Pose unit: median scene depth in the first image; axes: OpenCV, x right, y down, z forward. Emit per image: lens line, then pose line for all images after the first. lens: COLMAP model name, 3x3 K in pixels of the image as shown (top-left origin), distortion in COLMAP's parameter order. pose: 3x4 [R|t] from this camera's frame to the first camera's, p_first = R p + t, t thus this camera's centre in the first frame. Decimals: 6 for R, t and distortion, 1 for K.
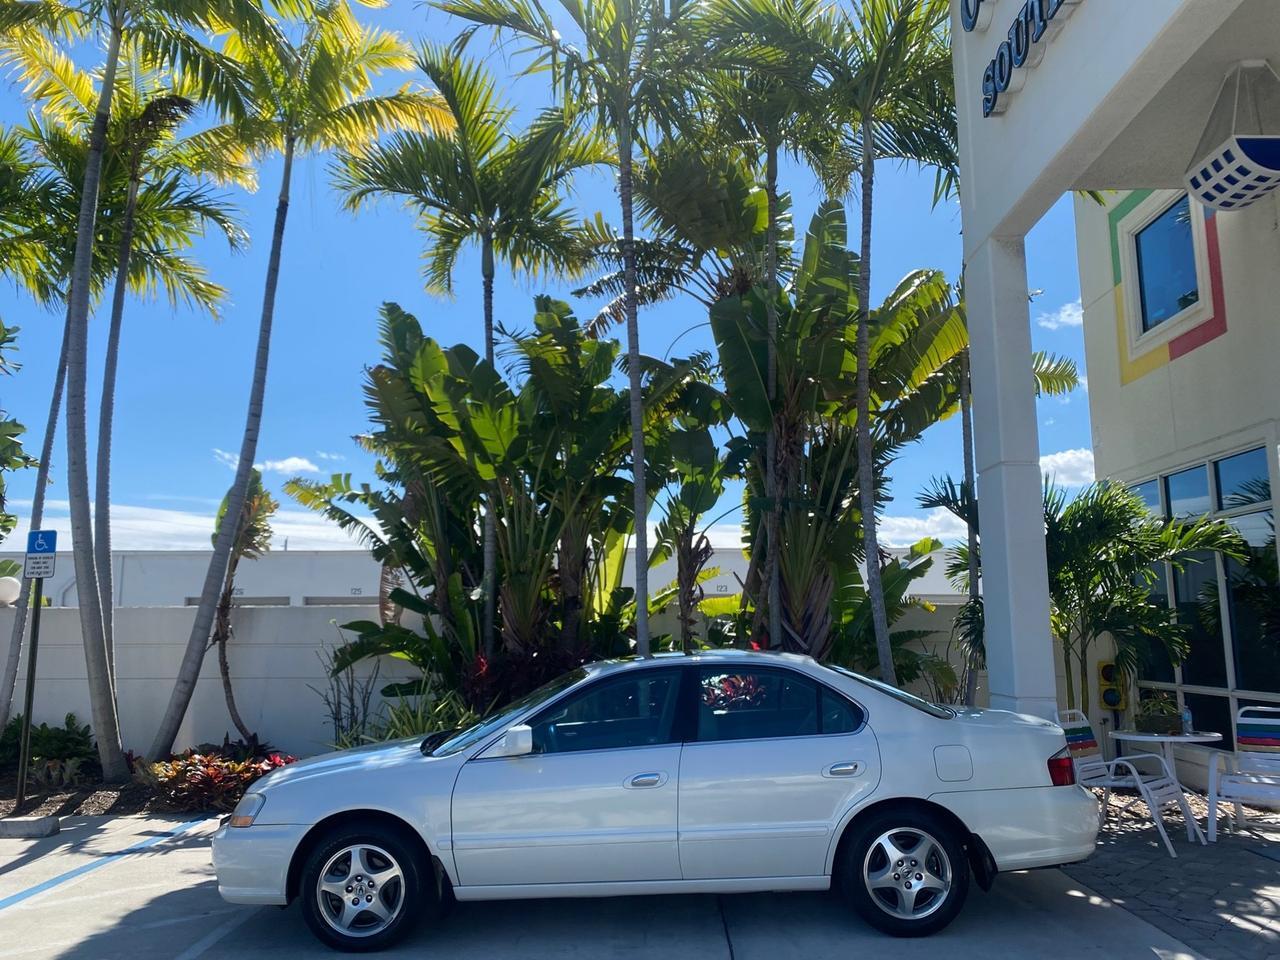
lens RADIAL K [[983.9, 0, 642.2], [0, 983.9, 475.3], [0, 0, 1]] dist [0.009671, -0.003602]
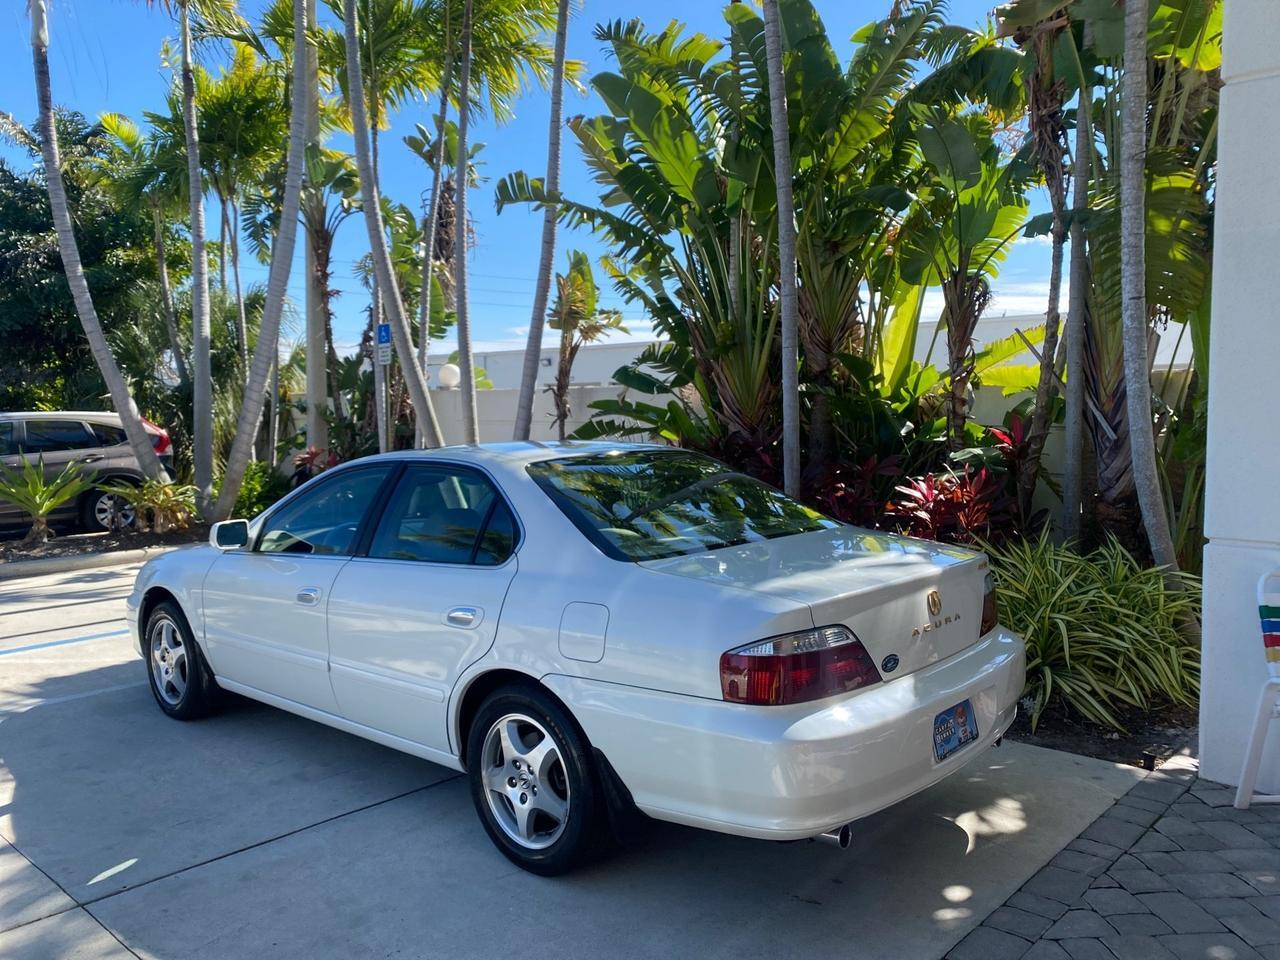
lens RADIAL K [[983.9, 0, 642.2], [0, 983.9, 475.3], [0, 0, 1]] dist [0.009671, -0.003602]
pose [[0.746655, 0.046090, -0.663613, 0.367589], [0.102411, 0.977739, 0.183135, 0.045546], [0.657281, -0.204700, 0.725314, 0.302375]]
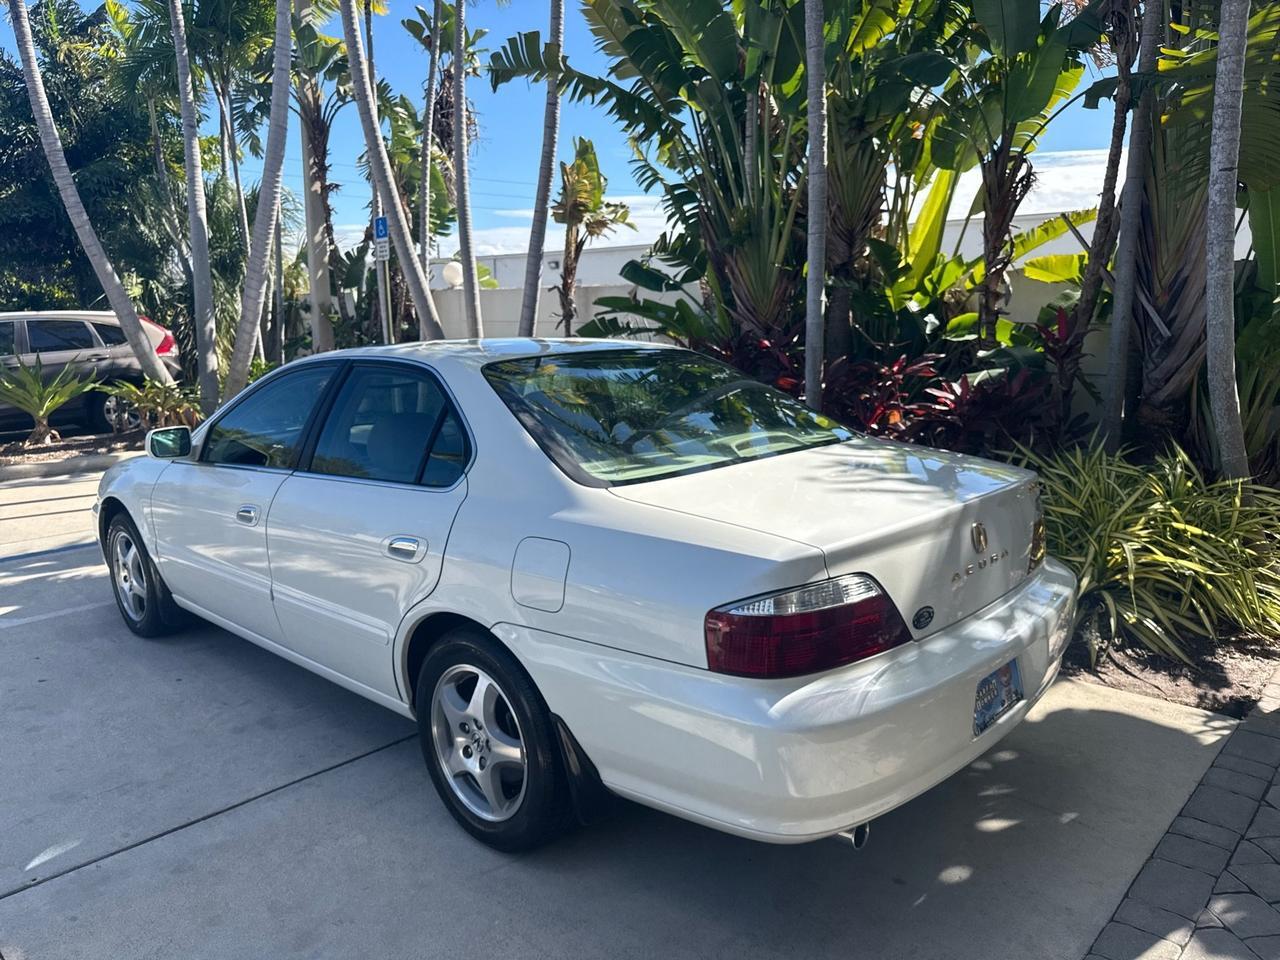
lens RADIAL K [[903.9, 0, 641.9], [0, 903.9, 485.7], [0, 0, 1]] dist [0.045282, -0.064616]
pose [[0.743040, 0.126380, -0.657207, 0.303004], [0.103905, 0.948316, 0.299835, 0.061218], [0.661132, -0.291076, 0.691505, 0.368415]]
